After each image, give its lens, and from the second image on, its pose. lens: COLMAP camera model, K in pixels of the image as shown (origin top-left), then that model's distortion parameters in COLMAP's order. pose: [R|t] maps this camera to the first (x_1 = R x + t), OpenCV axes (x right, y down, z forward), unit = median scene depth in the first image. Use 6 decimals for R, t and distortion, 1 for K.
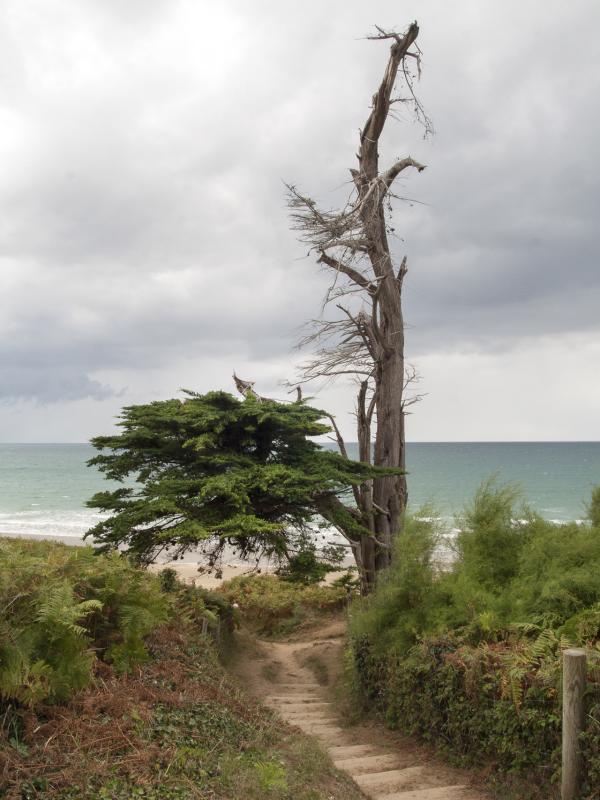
lens RADIAL K [[781.9, 0, 298.7], [0, 781.9, 428.2], [0, 0, 1]] dist [-0.112395, 0.015547]
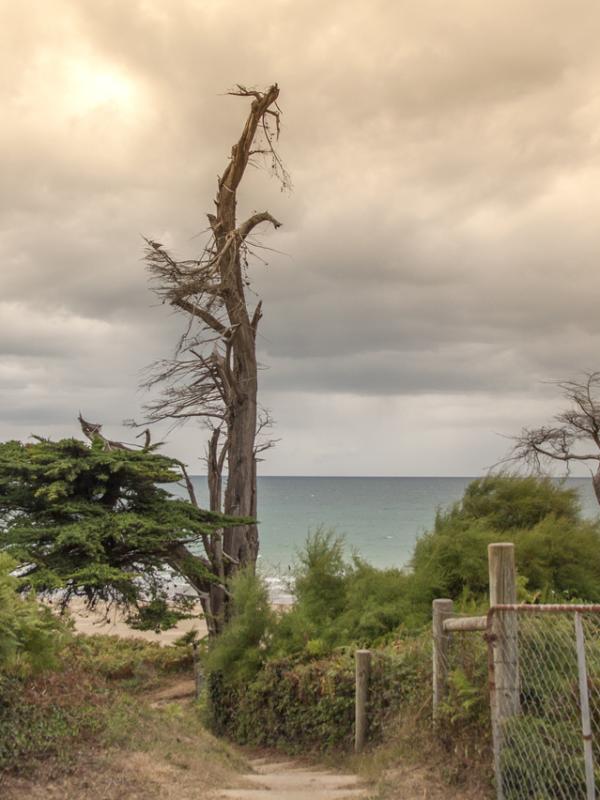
lens RADIAL K [[982.8, 0, 300.0], [0, 982.8, 400.0], [0, 0, 1]] dist [-0.139480, -0.008215]
pose [[0.984421, 0.022709, 0.174356, -0.032073], [-0.012342, 0.998103, -0.060317, -0.024743], [-0.175395, 0.057225, 0.982834, -0.263638]]
